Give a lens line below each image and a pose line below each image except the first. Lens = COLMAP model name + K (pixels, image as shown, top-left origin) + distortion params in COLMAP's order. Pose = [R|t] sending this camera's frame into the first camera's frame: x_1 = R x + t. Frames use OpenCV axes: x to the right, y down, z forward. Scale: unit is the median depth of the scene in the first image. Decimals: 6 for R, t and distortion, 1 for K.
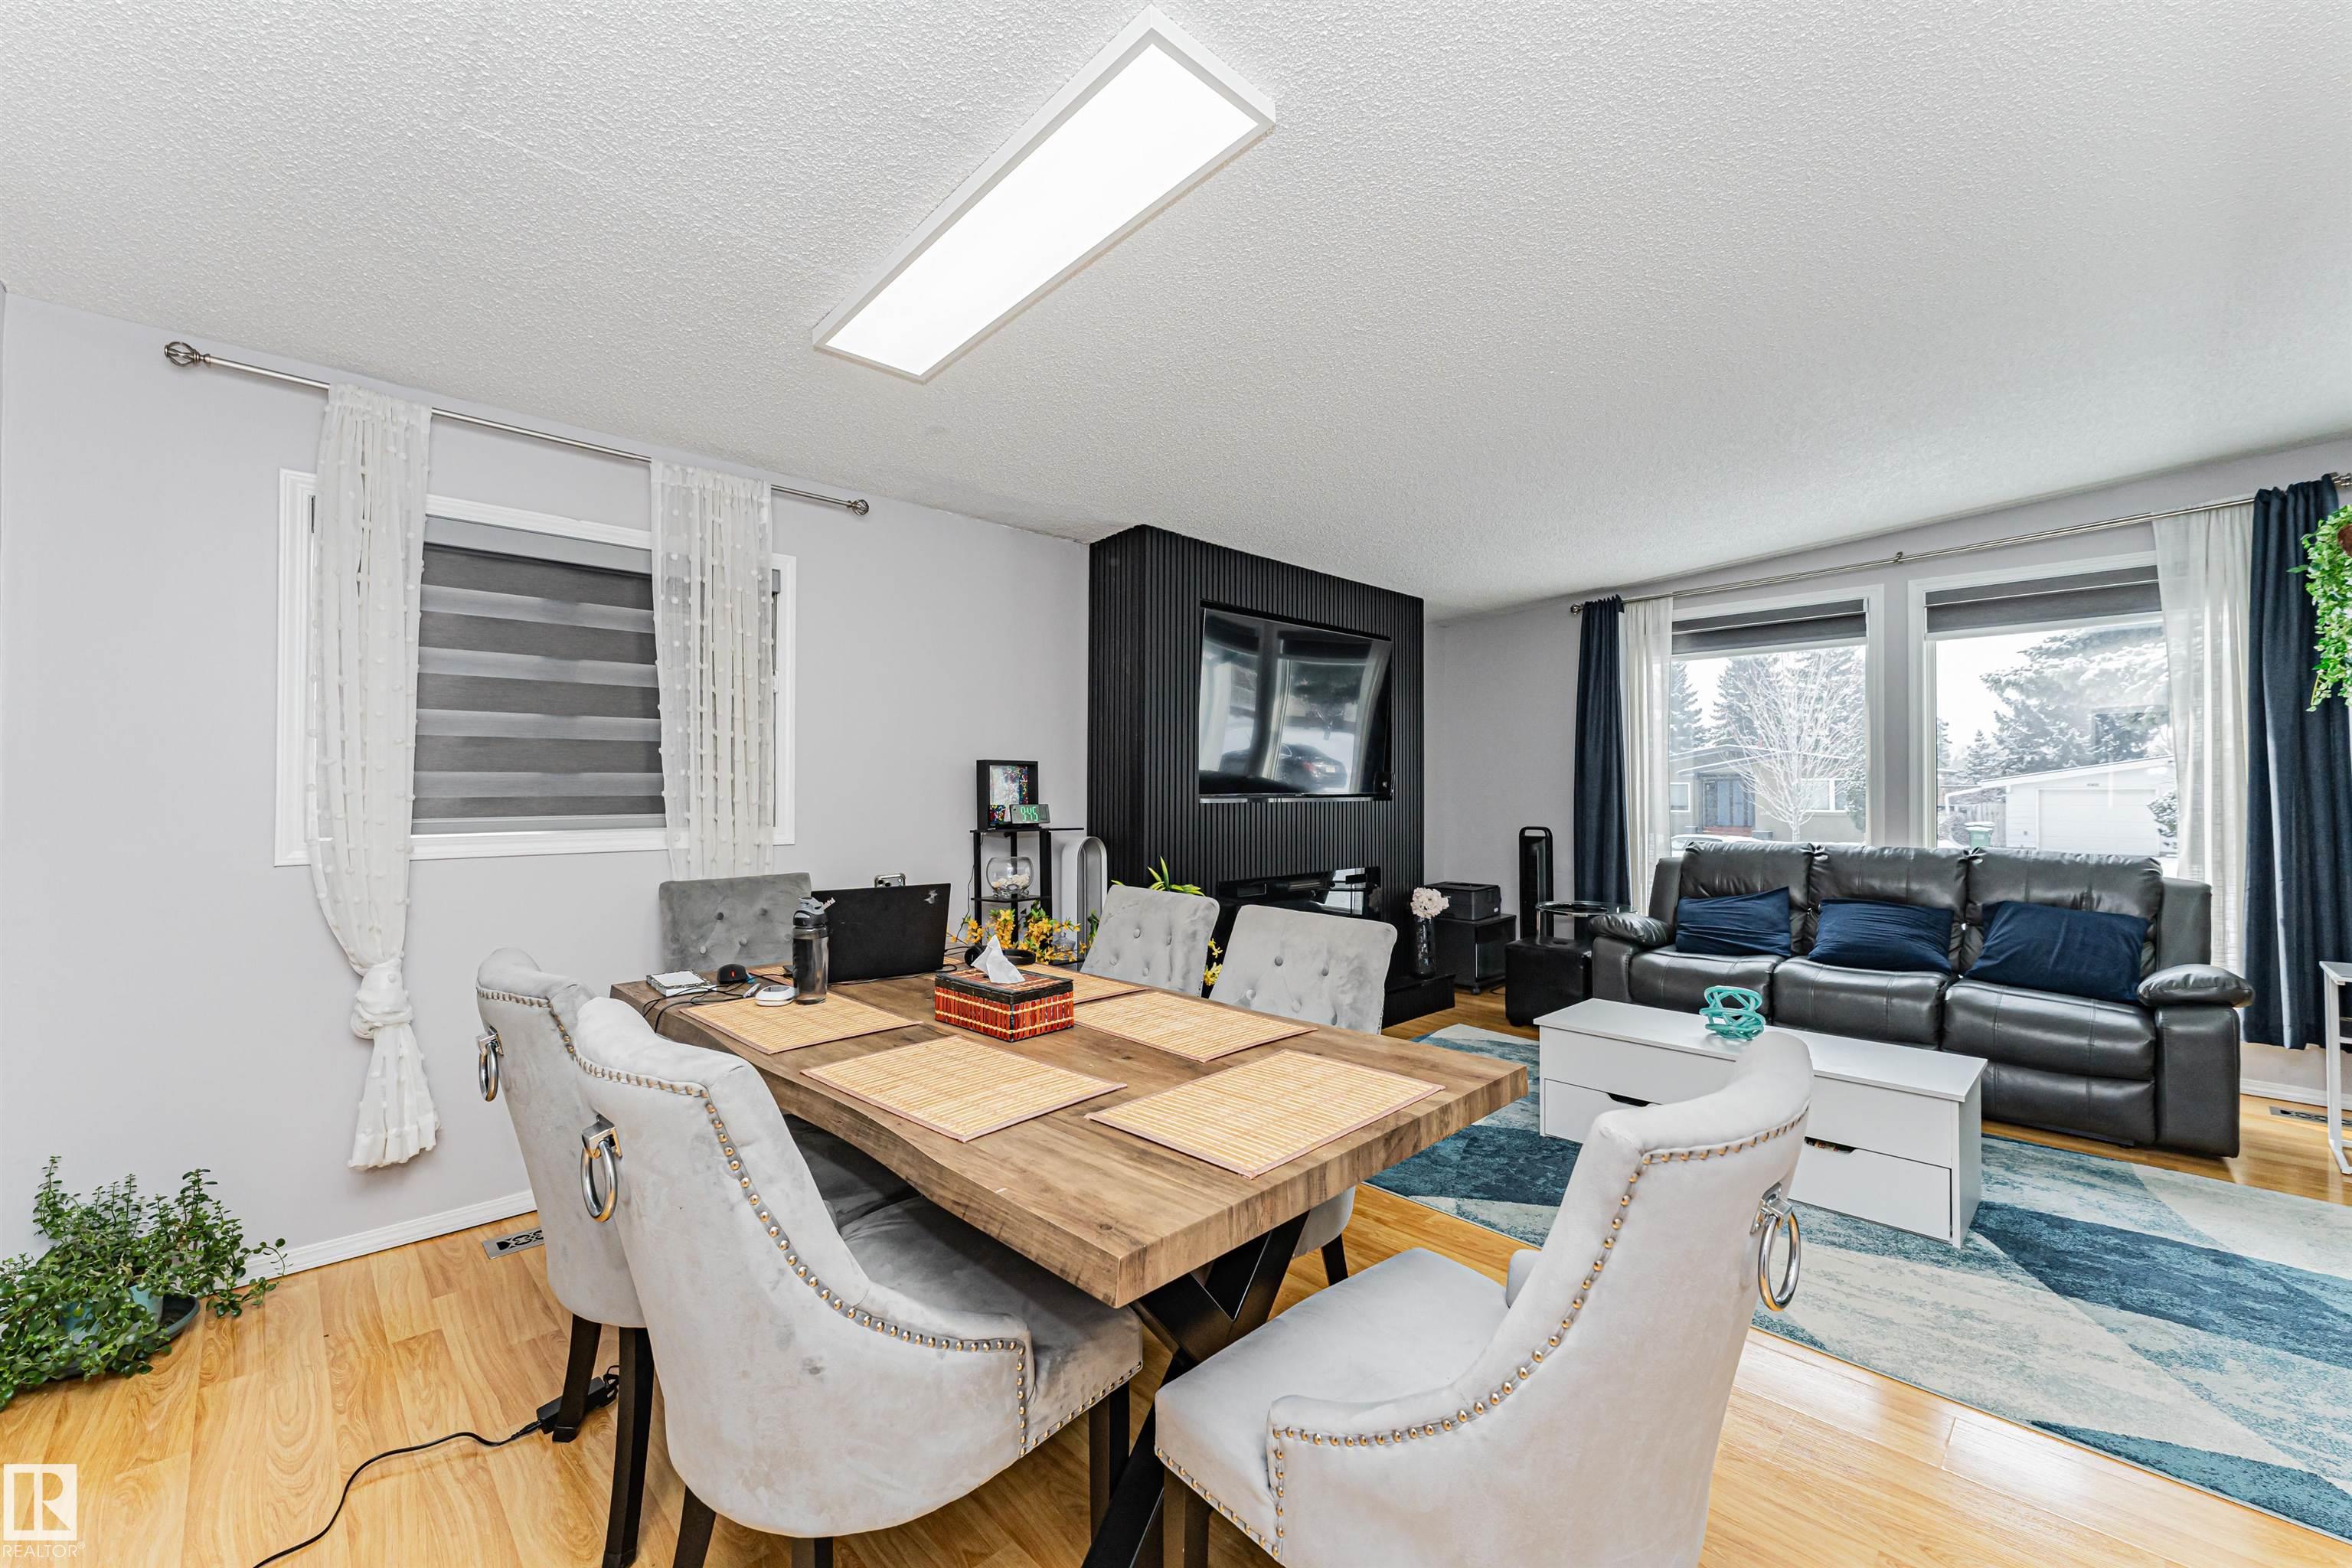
lens RADIAL K [[959.8, 0, 1163.0], [0, 959.8, 776.3], [0, 0, 1]] dist [-0.004435, 0.002193]
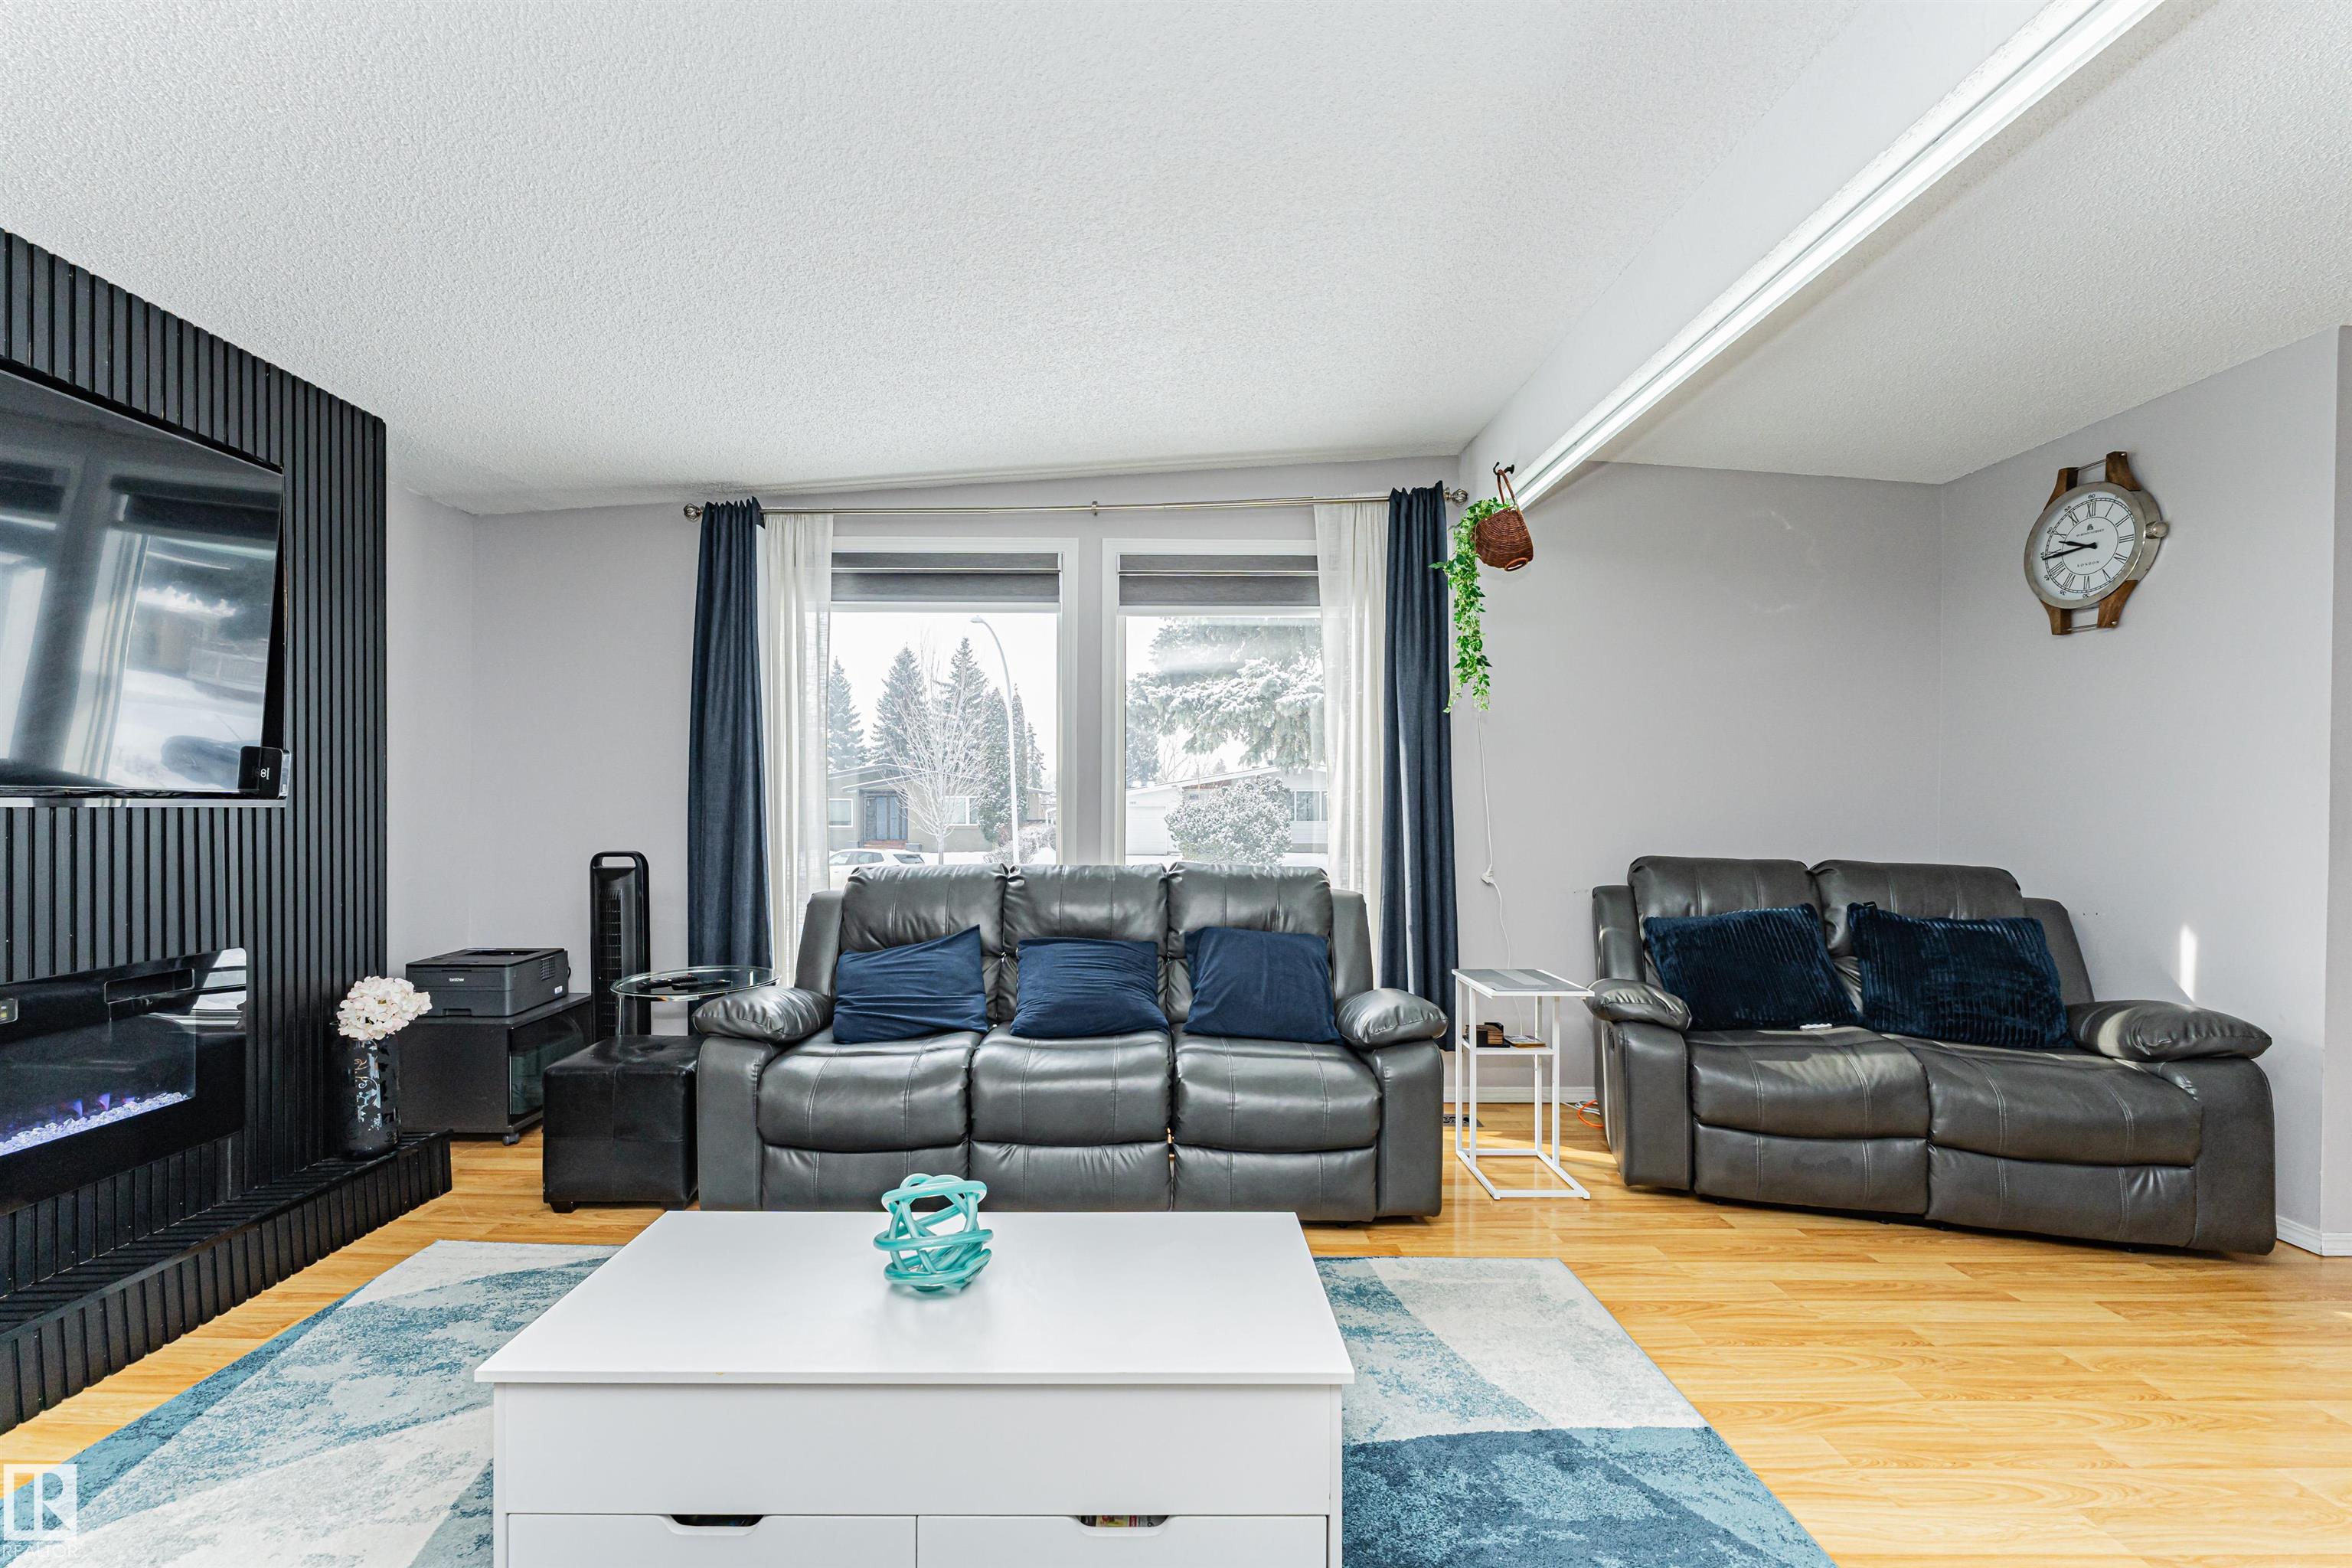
lens RADIAL K [[959.8, 0, 1171.2], [0, 959.8, 821.5], [0, 0, 1]] dist [-0.004435, 0.002193]
pose [[0.680174, -0.008141, 0.733006, 0.233588], [-0.013900, 0.999615, 0.024000, 0.018322], [-0.732919, -0.026513, 0.679799, 0.427368]]
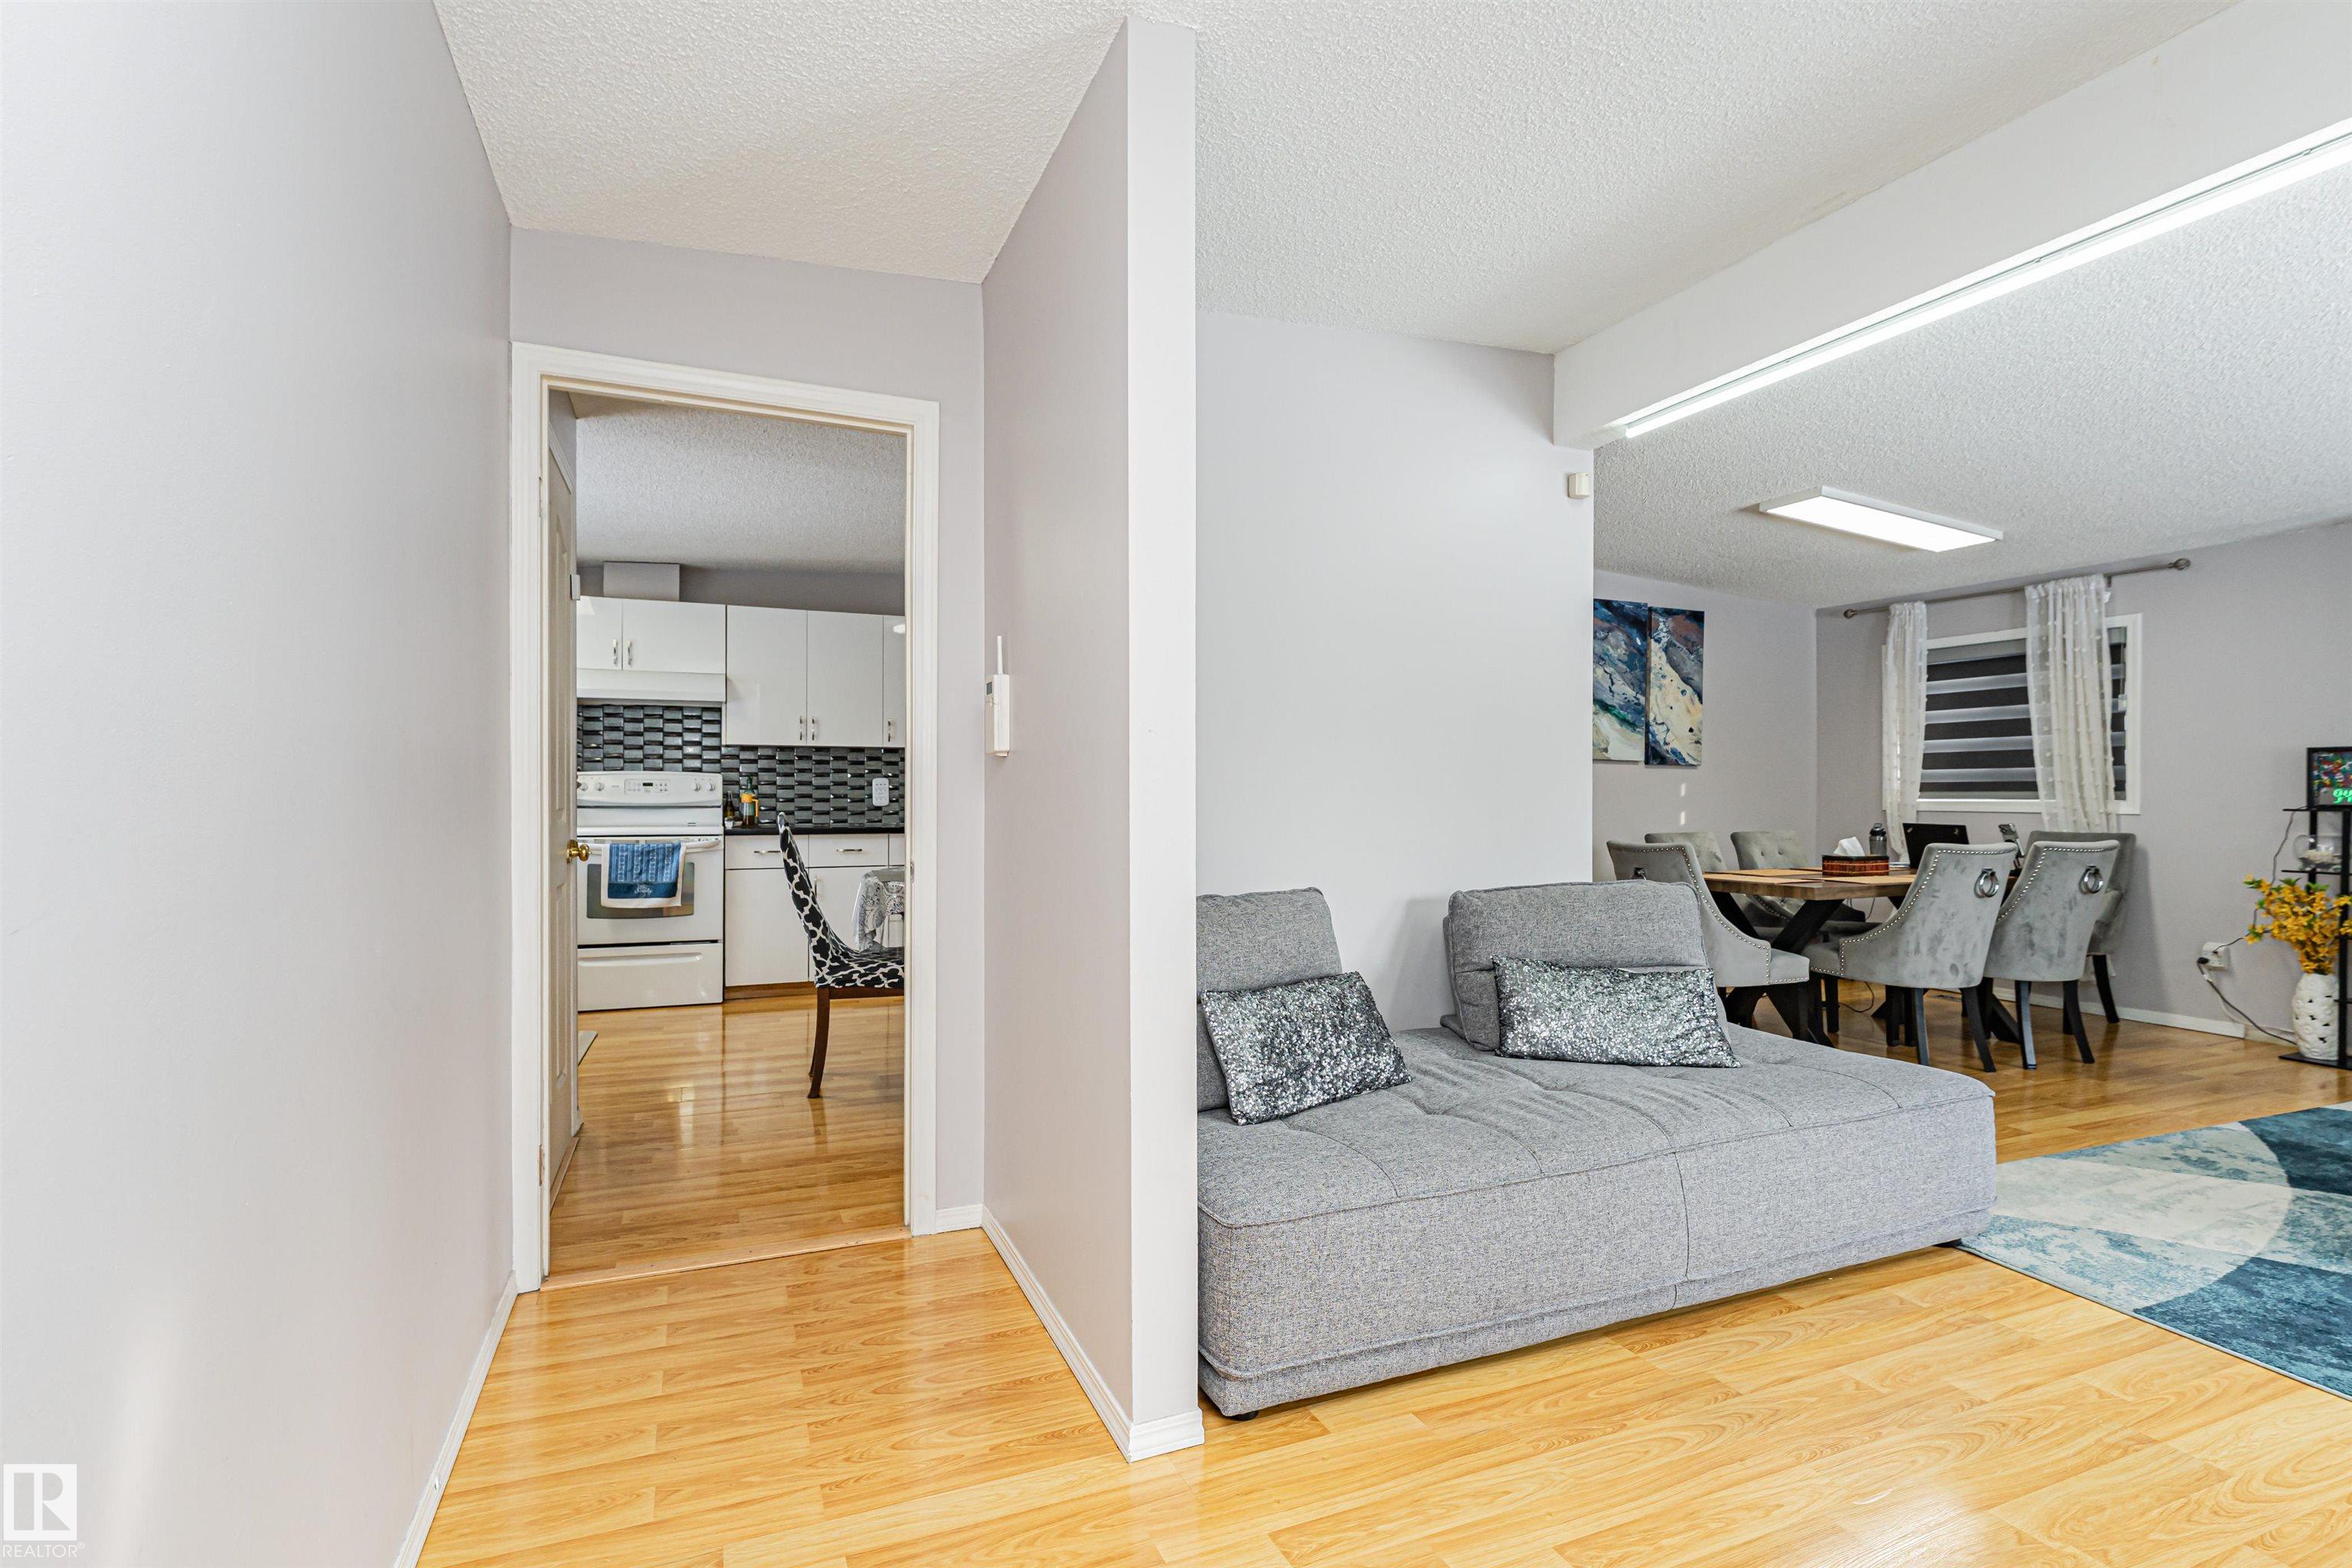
lens RADIAL K [[1122.5, 0, 1168.8], [0, 1122.5, 786.5], [0, 0, 1]] dist [-0.006765, 0.002586]
pose [[-0.363643, -0.006904, -0.931513, 1.325584], [0.009437, 0.999894, -0.011095, 0.025923], [0.931491, -0.012825, -0.363539, 0.200947]]
